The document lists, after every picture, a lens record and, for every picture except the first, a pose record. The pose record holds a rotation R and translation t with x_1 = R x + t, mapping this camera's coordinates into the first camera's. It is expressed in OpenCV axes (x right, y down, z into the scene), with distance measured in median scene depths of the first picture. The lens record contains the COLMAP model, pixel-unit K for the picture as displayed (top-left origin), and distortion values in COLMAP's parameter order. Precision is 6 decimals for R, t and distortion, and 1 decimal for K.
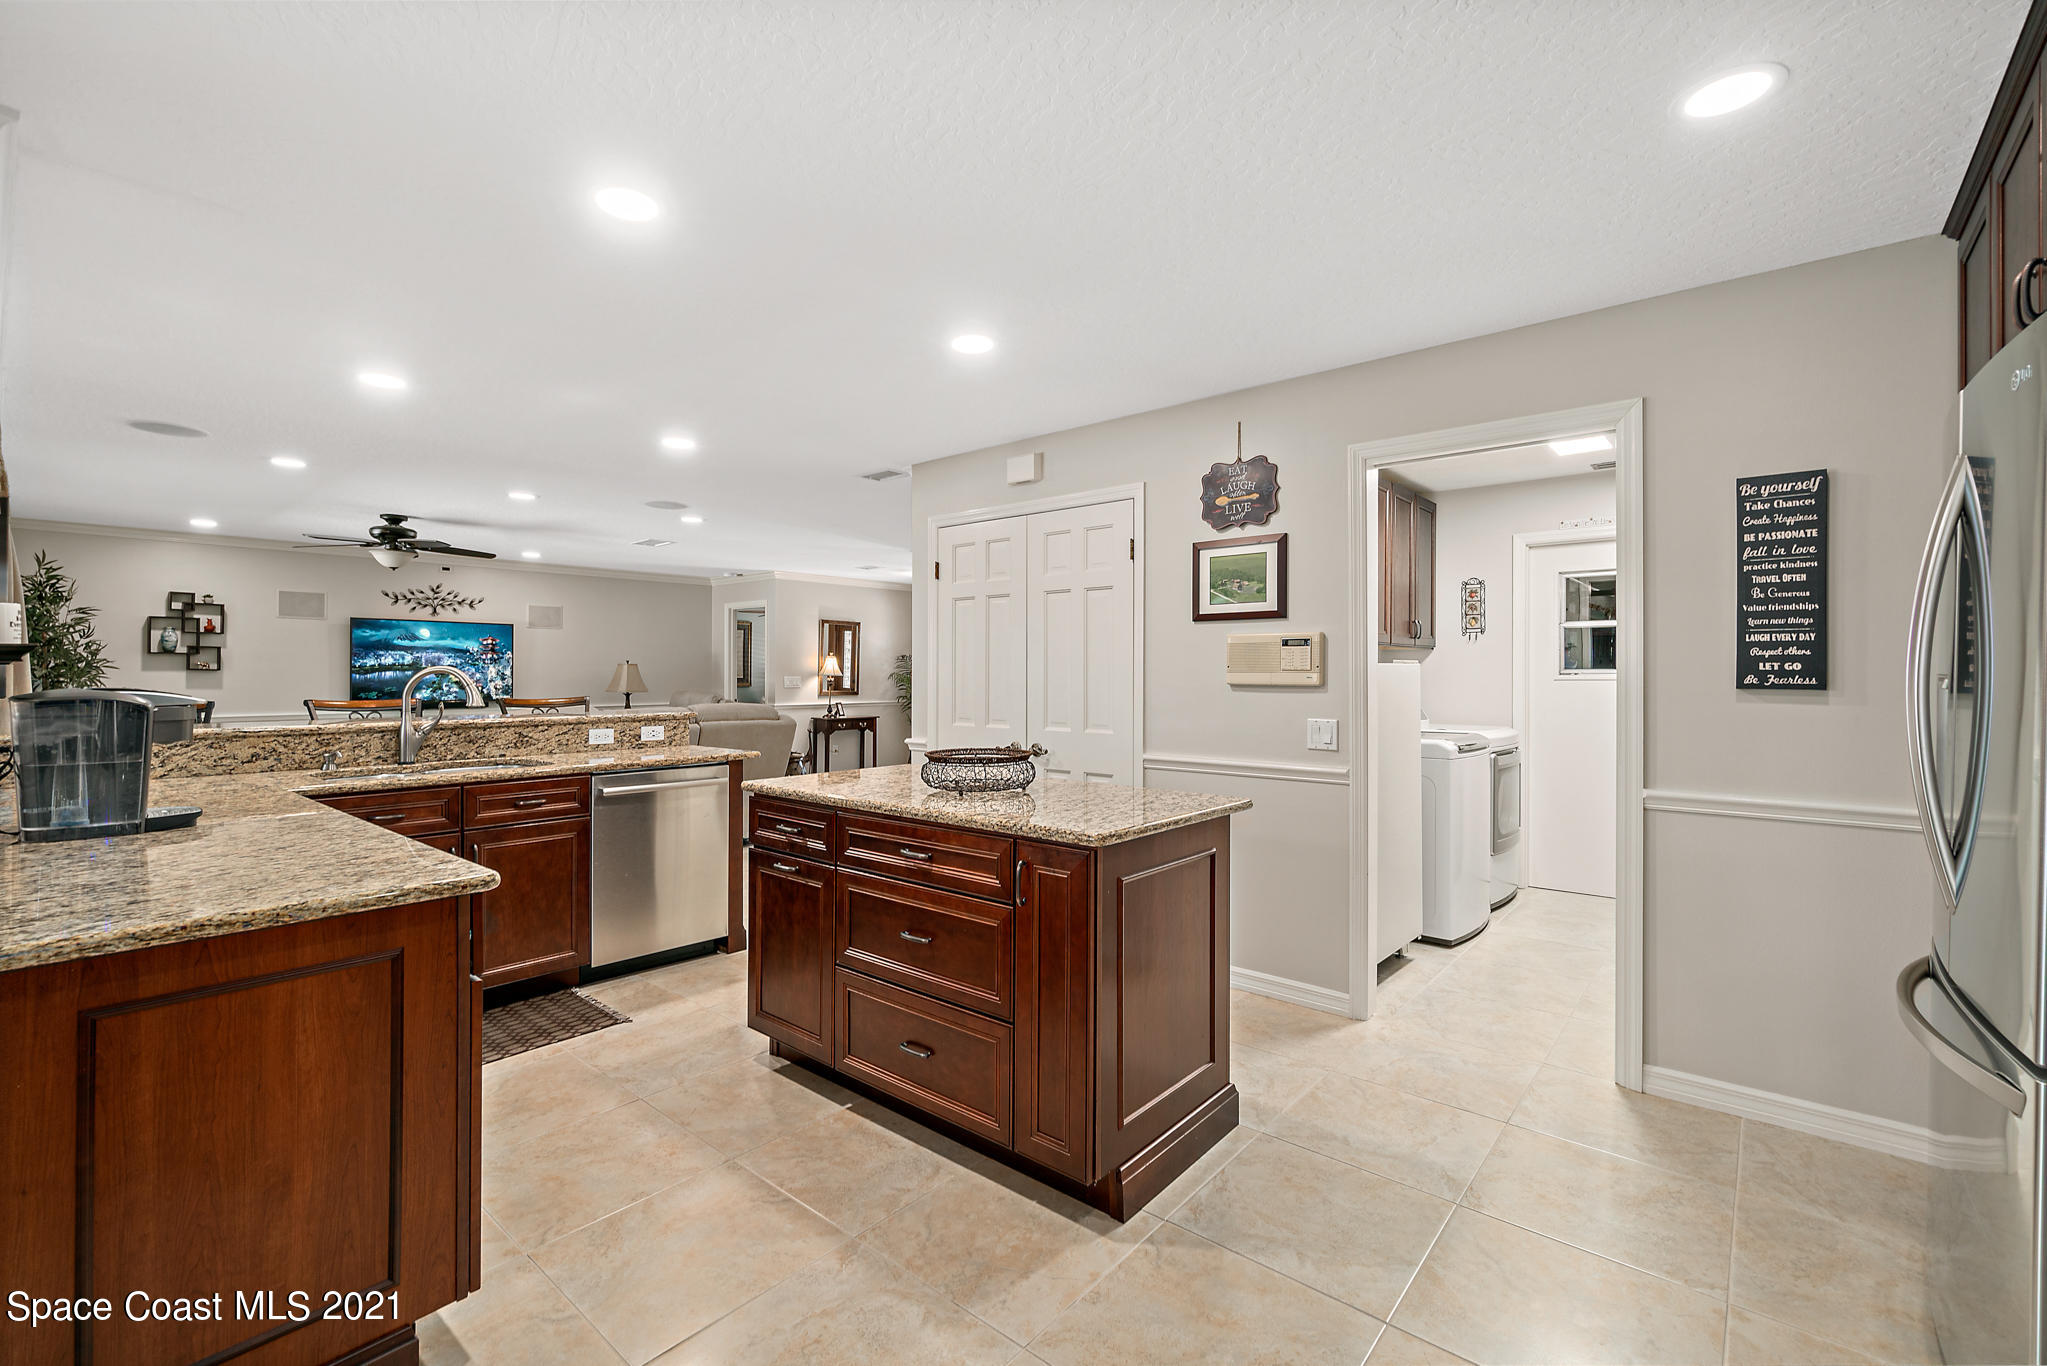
lens RADIAL K [[882.9, 0, 1017.9], [0, 882.9, 671.9], [0, 0, 1]] dist [-0.001108, -0.000053]
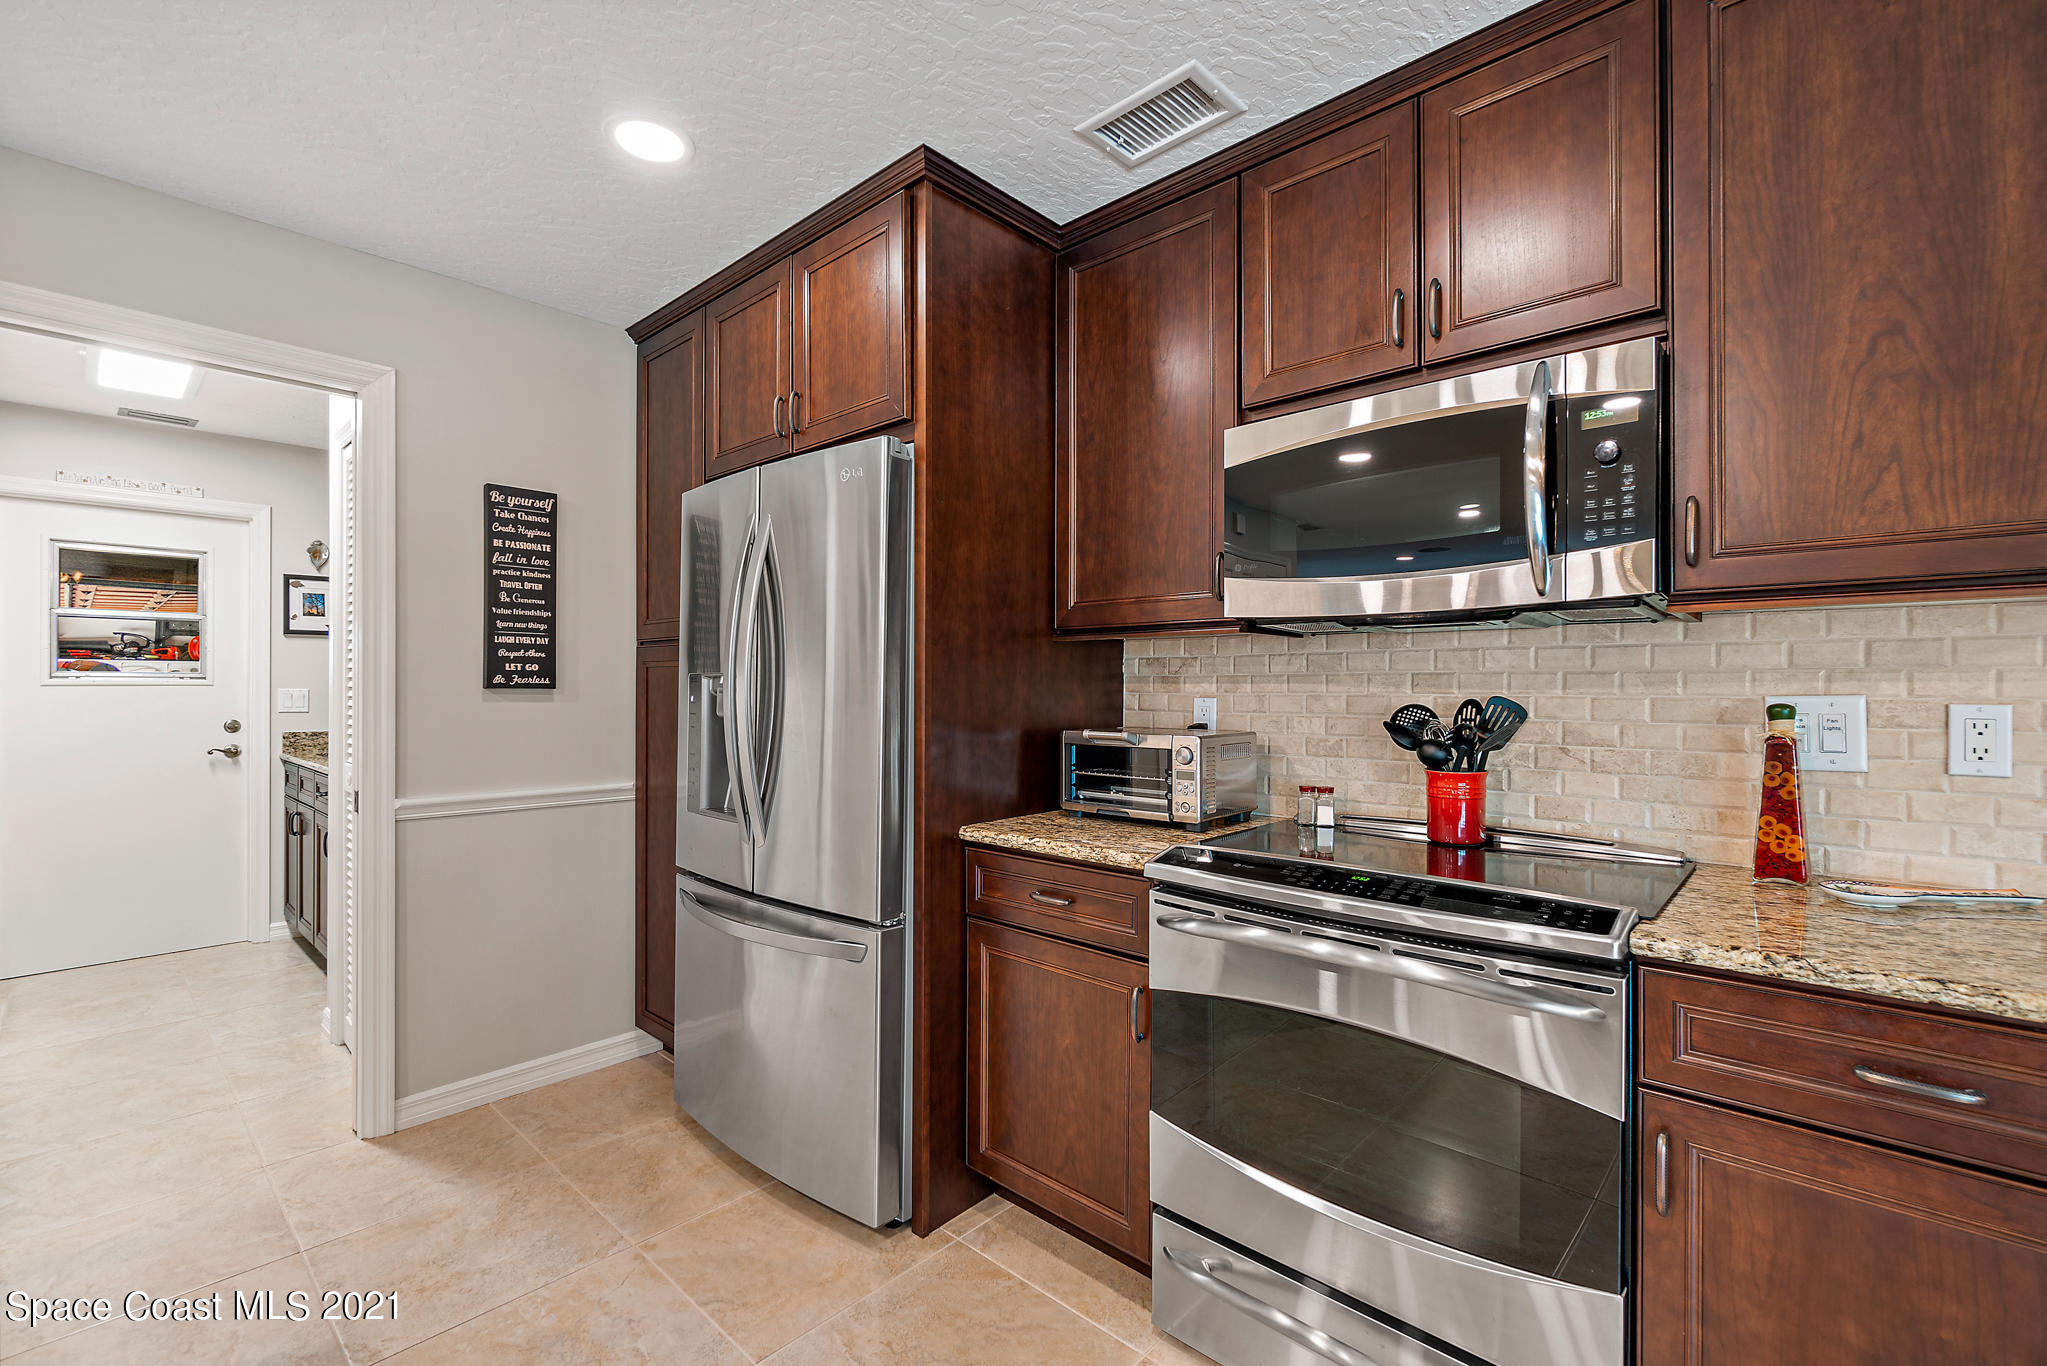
lens RADIAL K [[889.4, 0, 1025.5], [0, 889.4, 687.5], [0, 0, 1]] dist [-0.001092, -0.000182]
pose [[0.040860, -0.003644, 0.999158, -0.084699], [-0.002647, 0.999989, 0.003755, 0.005573], [-0.999161, -0.002798, 0.040850, 0.145941]]
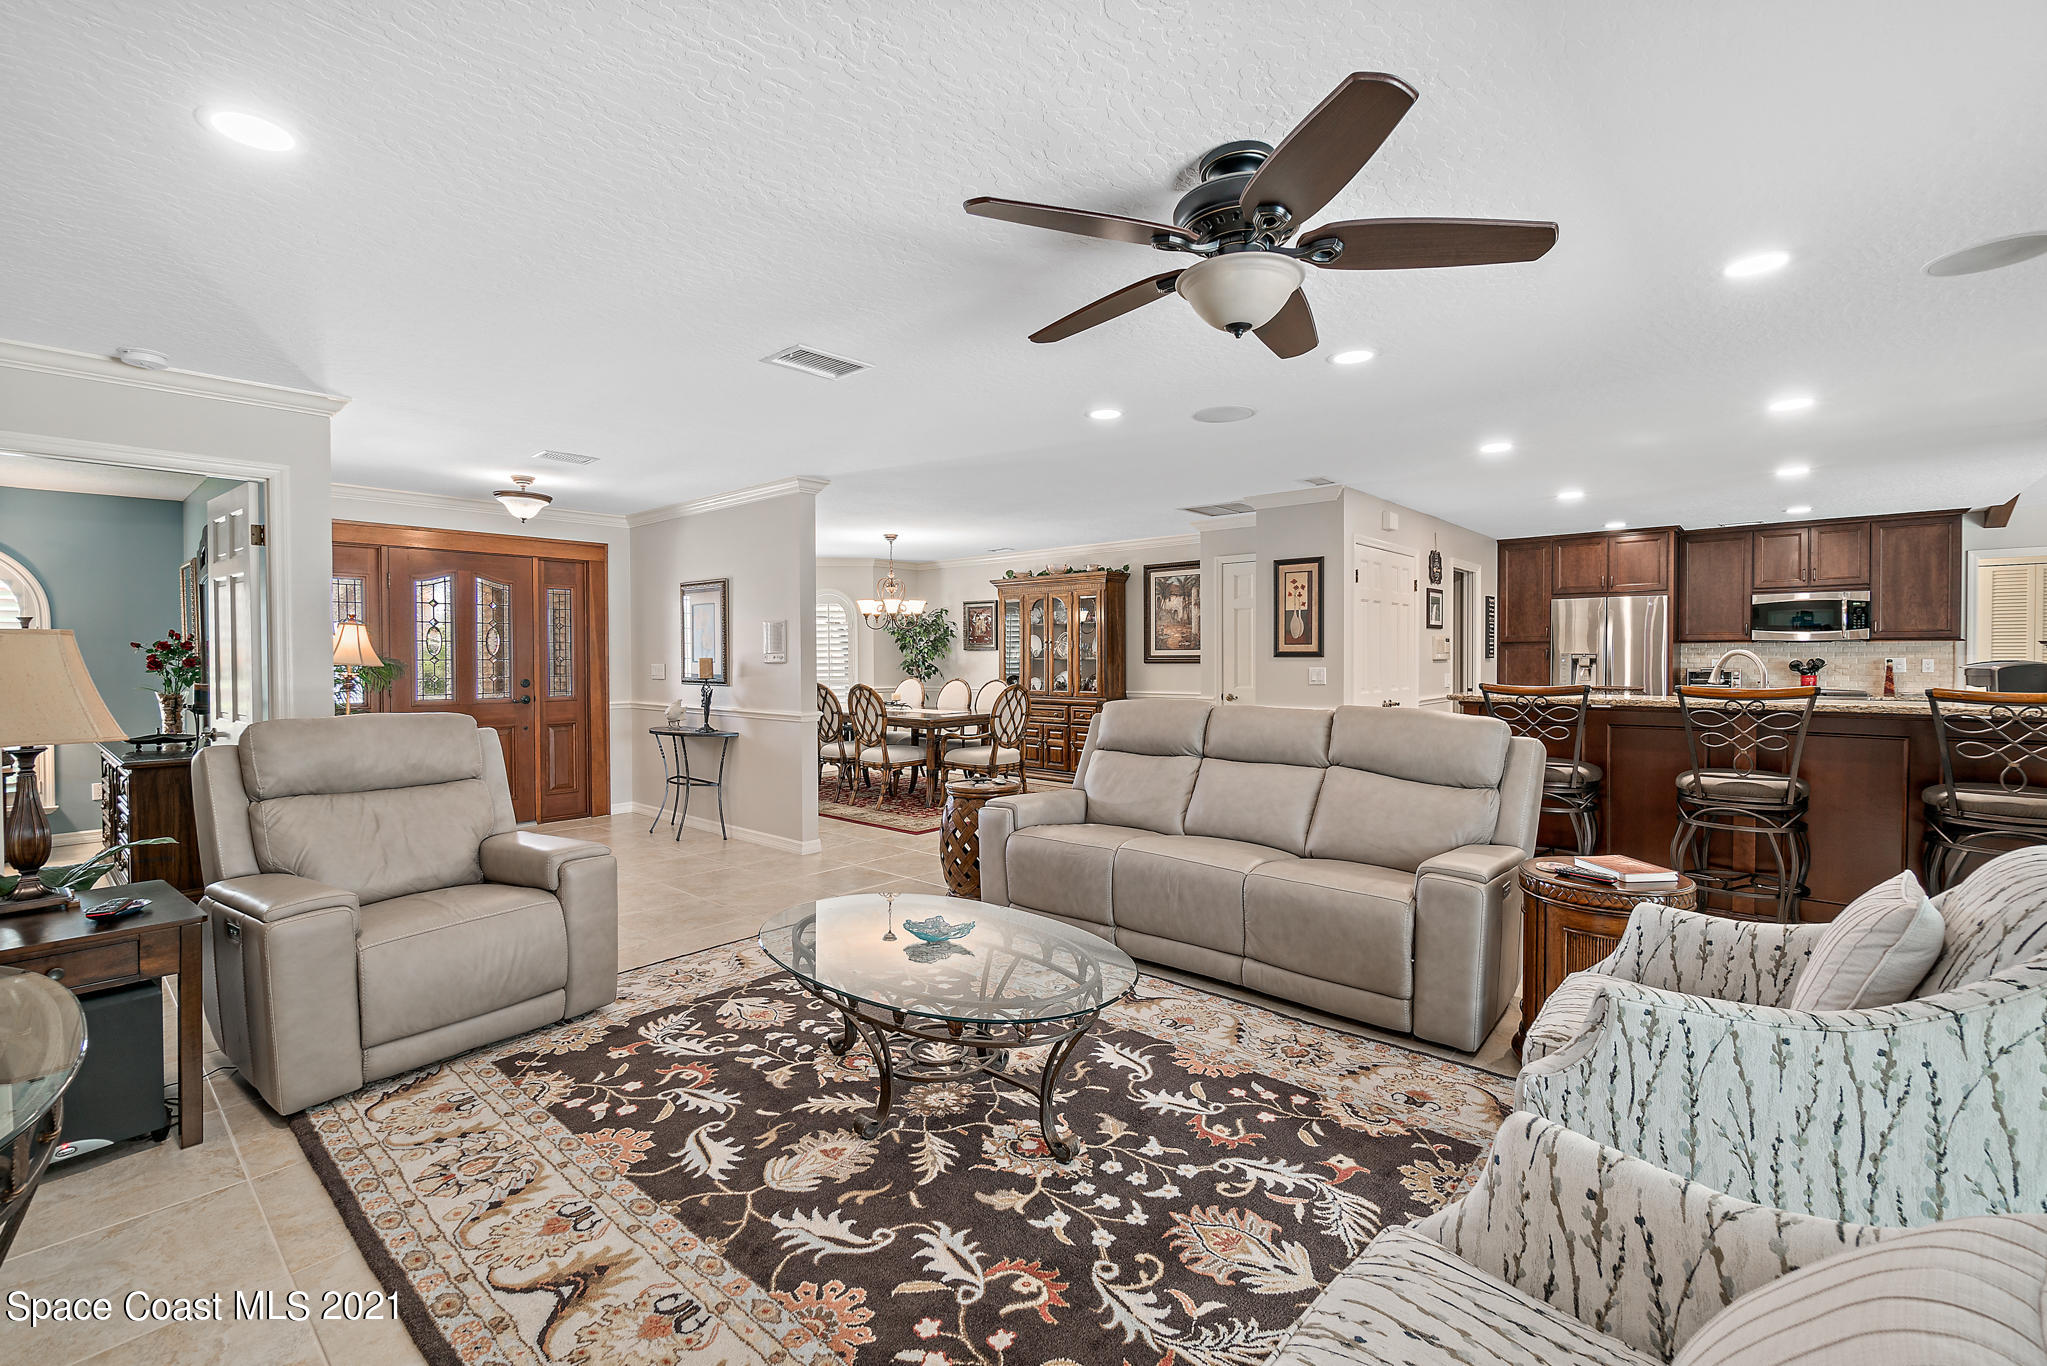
lens RADIAL K [[881.5, 0, 1023.5], [0, 881.5, 683.0], [0, 0, 1]] dist [-0.001693, -0.000098]
pose [[0.019290, -0.035432, 0.999186, -1.027972], [0.003164, 0.999369, 0.035378, -0.003321], [-0.999809, 0.002479, 0.019390, 1.078435]]
